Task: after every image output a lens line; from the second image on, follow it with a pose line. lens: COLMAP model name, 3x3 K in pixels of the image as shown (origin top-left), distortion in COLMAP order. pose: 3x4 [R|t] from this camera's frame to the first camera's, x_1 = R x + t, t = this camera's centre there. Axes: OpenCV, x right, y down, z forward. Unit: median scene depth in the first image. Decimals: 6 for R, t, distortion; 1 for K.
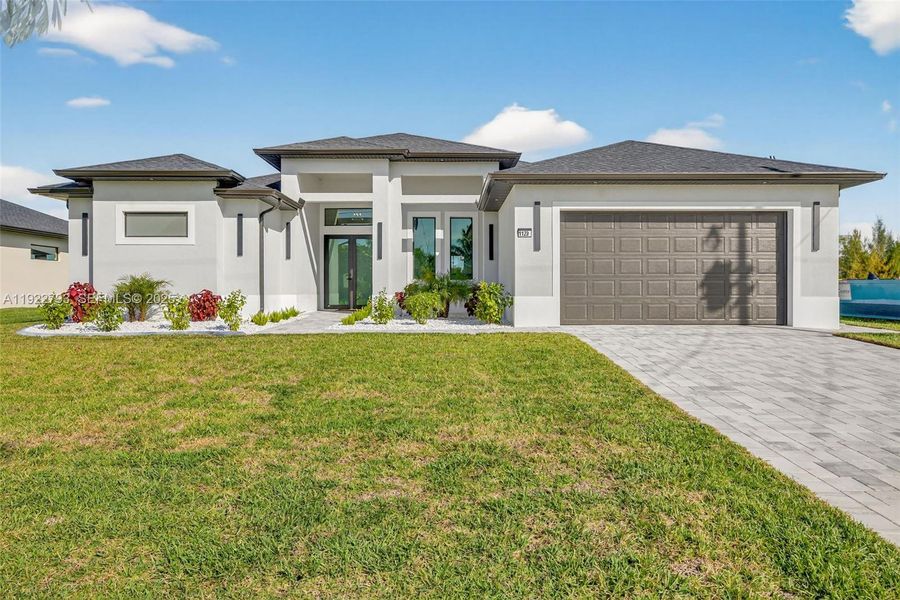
lens RADIAL K [[575.7, 0, 449.1], [0, 575.7, 292.5], [0, 0, 1]] dist [-0.012020, 0.000561]
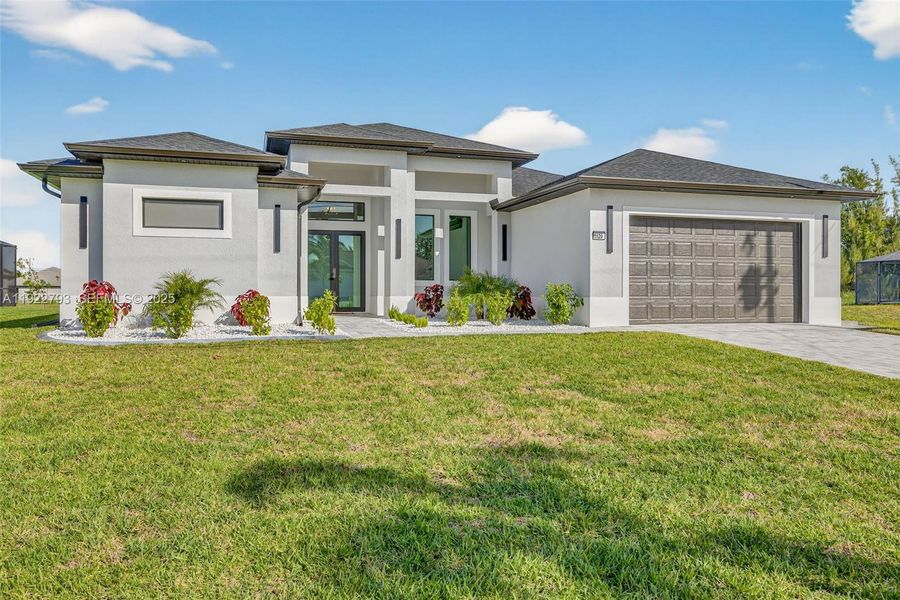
lens RADIAL K [[616.9, 0, 448.6], [0, 616.9, 300.8], [0, 0, 1]] dist [-0.010879, -0.003230]
pose [[0.964171, -0.001989, 0.265274, -0.377910], [-0.000887, 0.999942, 0.010724, 0.001219], [-0.265280, -0.010575, 0.964113, 0.008520]]
